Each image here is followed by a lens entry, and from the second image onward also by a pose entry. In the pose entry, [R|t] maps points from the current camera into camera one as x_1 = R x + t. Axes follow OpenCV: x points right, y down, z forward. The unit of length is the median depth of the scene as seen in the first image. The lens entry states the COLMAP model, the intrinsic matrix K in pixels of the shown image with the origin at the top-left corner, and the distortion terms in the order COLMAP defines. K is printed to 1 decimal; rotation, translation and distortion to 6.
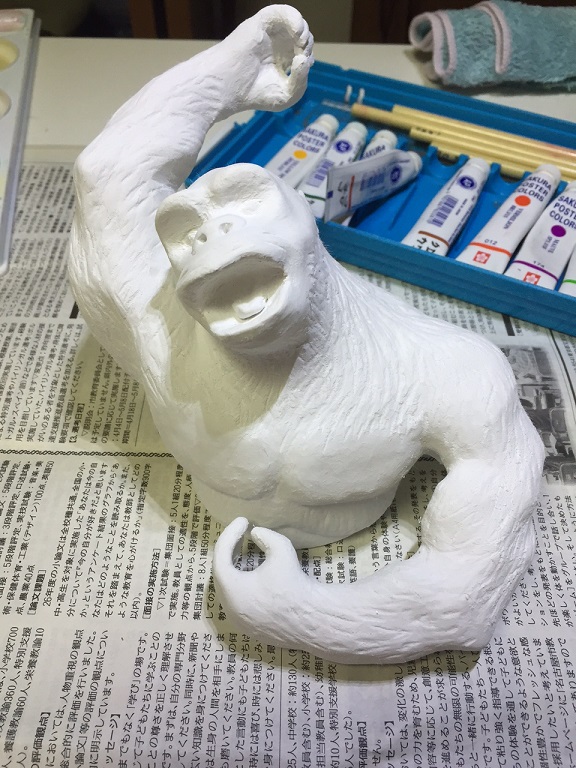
lens RADIAL K [[613.7, 0, 288.0], [0, 613.7, 384.0], [0, 0, 1]] dist [0.003621, -0.091132]
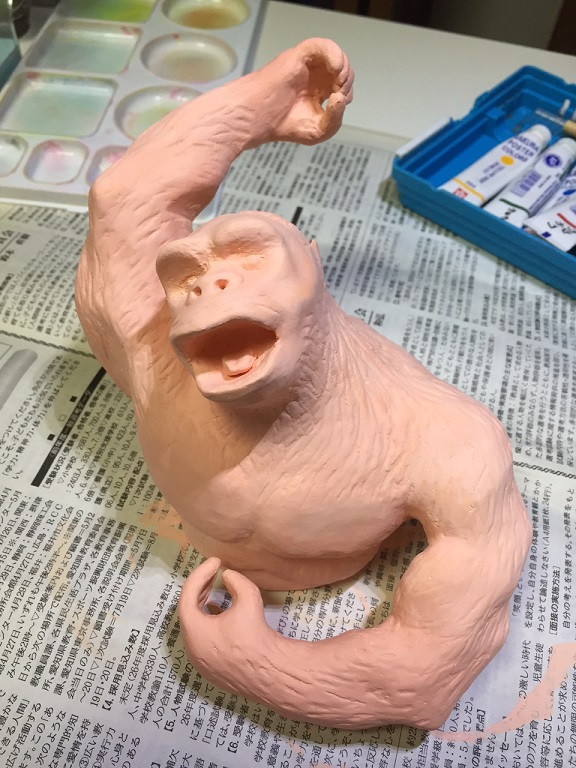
lens RADIAL K [[613.7, 0, 288.0], [0, 613.7, 384.0], [0, 0, 1]] dist [0.003621, -0.091132]
pose [[0.990031, 0.129739, -0.054834, 0.063777], [-0.128390, 0.991343, 0.027469, -0.112615], [0.057923, -0.020155, 0.998118, 0.022084]]
